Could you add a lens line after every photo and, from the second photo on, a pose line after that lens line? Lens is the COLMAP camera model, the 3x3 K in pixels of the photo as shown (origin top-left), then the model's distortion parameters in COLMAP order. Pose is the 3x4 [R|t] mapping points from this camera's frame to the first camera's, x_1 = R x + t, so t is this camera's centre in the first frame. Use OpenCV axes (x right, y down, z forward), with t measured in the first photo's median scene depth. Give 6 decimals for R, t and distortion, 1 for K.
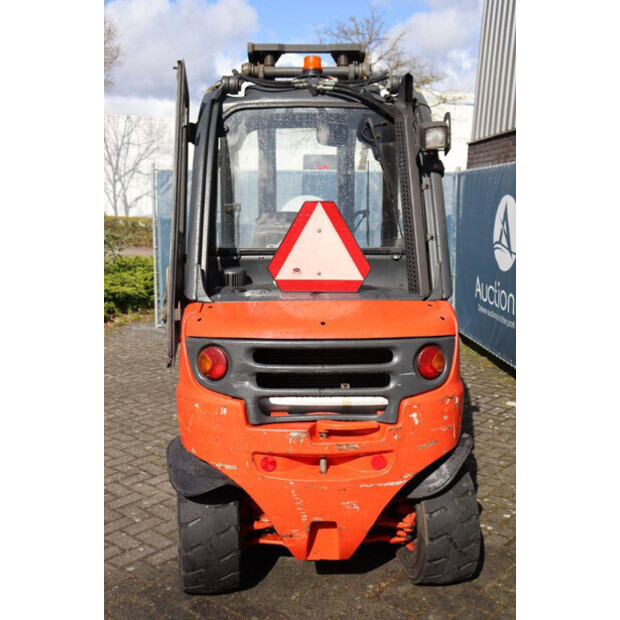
lens RADIAL K [[688.5, 0, 311.5], [0, 688.5, 306.5], [0, 0, 1]] dist [0.003249, 0.000000]
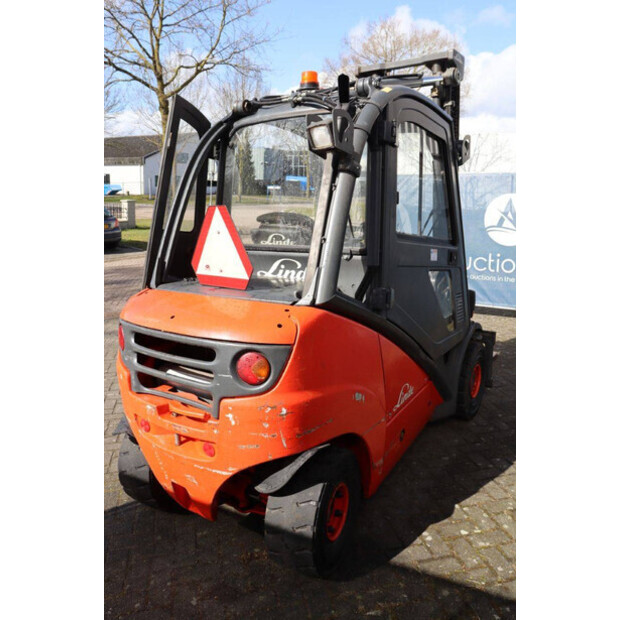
lens RADIAL K [[504.6, 0, 313.7], [0, 504.6, 308.3], [0, 0, 1]] dist [-0.136934, 0.088989]
pose [[0.809985, 0.105251, -0.576928, 0.635246], [-0.065598, 0.993850, 0.089214, -0.073528], [0.582770, -0.034417, 0.811908, 0.450891]]
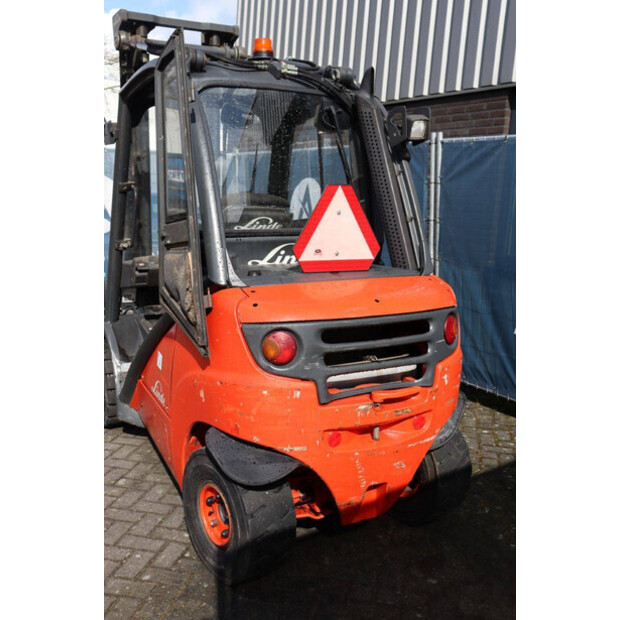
lens RADIAL K [[669.6, 0, 308.6], [0, 669.6, 305.0], [0, 0, 1]] dist [-0.025432, 0.000000]
pose [[0.885374, -0.063830, 0.460476, -0.525886], [0.047760, 0.997777, 0.046478, -0.021147], [-0.462419, -0.019158, 0.886454, 0.123713]]
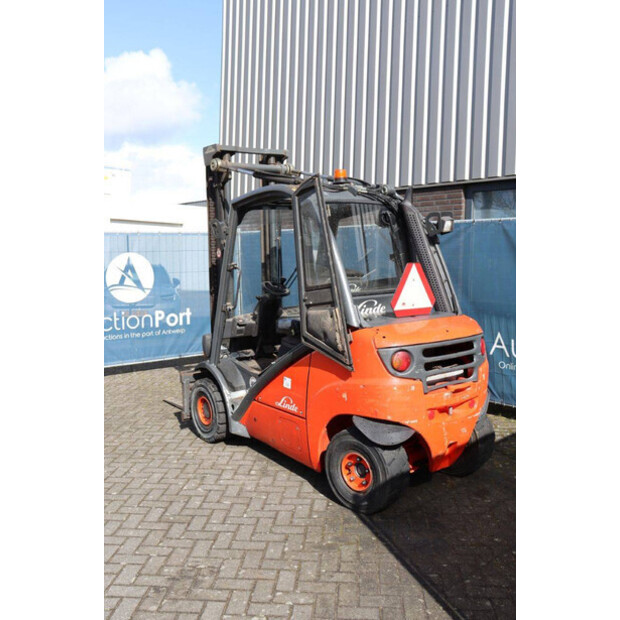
lens RADIAL K [[634.9, 0, 305.9], [0, 634.9, 308.2], [0, 0, 1]] dist [-0.041567, 0.000000]
pose [[0.807816, -0.075290, 0.584606, -1.177253], [0.106693, 0.994103, -0.019401, -0.039332], [-0.579698, 0.078045, 0.811085, -0.122400]]
